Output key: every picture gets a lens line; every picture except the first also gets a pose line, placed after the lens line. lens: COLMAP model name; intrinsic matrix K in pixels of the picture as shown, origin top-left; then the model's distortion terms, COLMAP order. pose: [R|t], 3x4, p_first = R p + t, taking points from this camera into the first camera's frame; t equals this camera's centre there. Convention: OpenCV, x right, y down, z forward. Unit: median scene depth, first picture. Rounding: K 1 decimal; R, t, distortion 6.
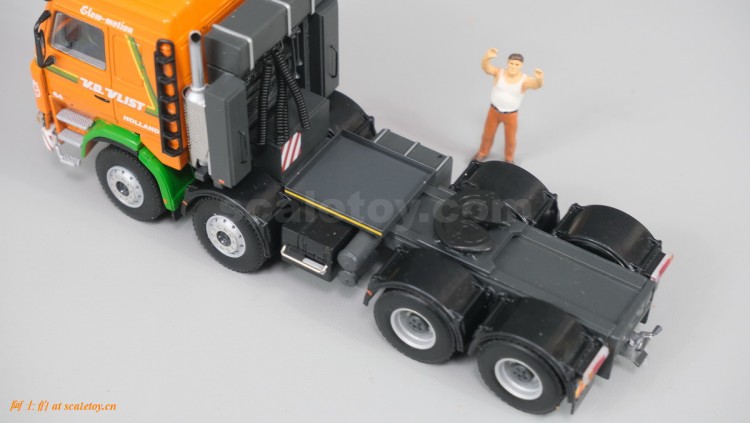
lens RADIAL K [[1448.3, 0, 375.0], [0, 1448.3, 211.5], [0, 0, 1]] dist [-0.007308, 0.177706]
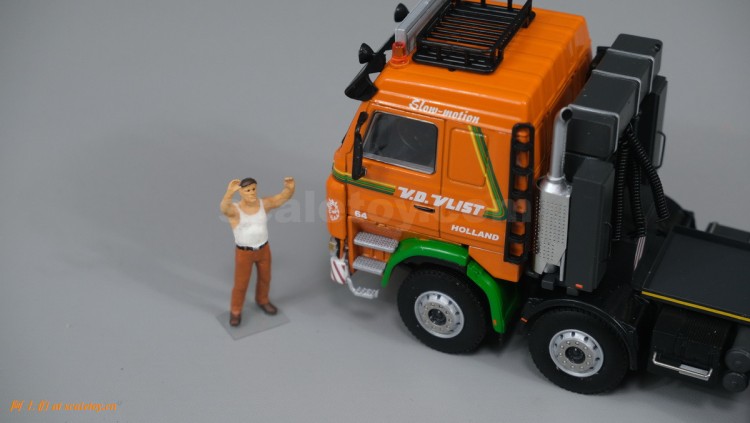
lens RADIAL K [[1448.3, 0, 375.0], [0, 1448.3, 211.5], [0, 0, 1]] dist [-0.007308, 0.177706]
pose [[0.992112, -0.092144, 0.084993, -0.296062], [0.104530, 0.982342, -0.155171, 0.057539], [-0.069194, 0.162832, 0.984225, 0.138863]]
